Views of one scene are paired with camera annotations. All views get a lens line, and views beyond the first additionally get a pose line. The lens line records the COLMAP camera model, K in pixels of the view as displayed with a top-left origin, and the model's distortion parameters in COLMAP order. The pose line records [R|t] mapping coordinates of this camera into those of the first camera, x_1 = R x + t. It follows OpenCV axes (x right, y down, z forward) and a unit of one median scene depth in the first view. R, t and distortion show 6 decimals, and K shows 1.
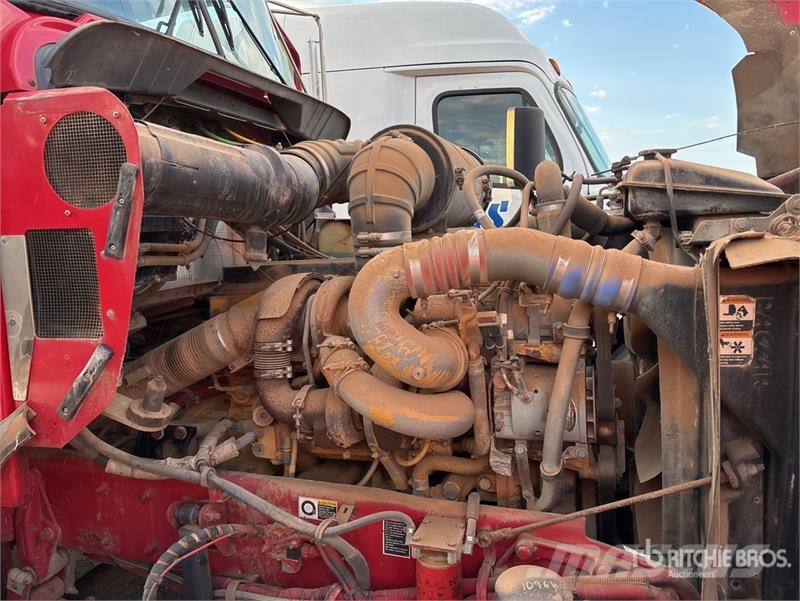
lens RADIAL K [[609.2, 0, 400.0], [0, 609.2, 300.5], [0, 0, 1]] dist [-0.005698, -0.004991]
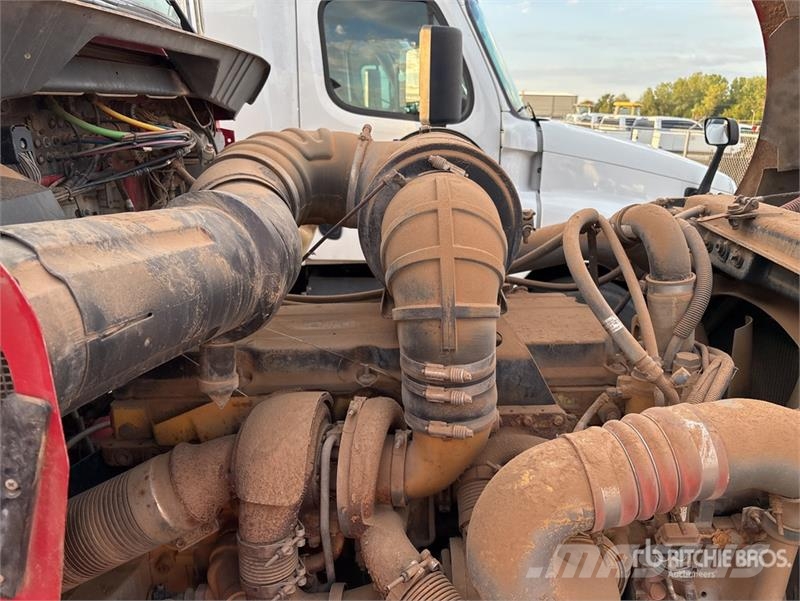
lens RADIAL K [[617.1, 0, 400.0], [0, 617.1, 300.5], [0, 0, 1]] dist [-0.008507, -0.007584]
pose [[0.960538, -0.061377, 0.271292, -0.244469], [0.011286, 0.983147, 0.182467, -0.275278], [-0.277919, -0.172205, 0.945043, 0.442532]]
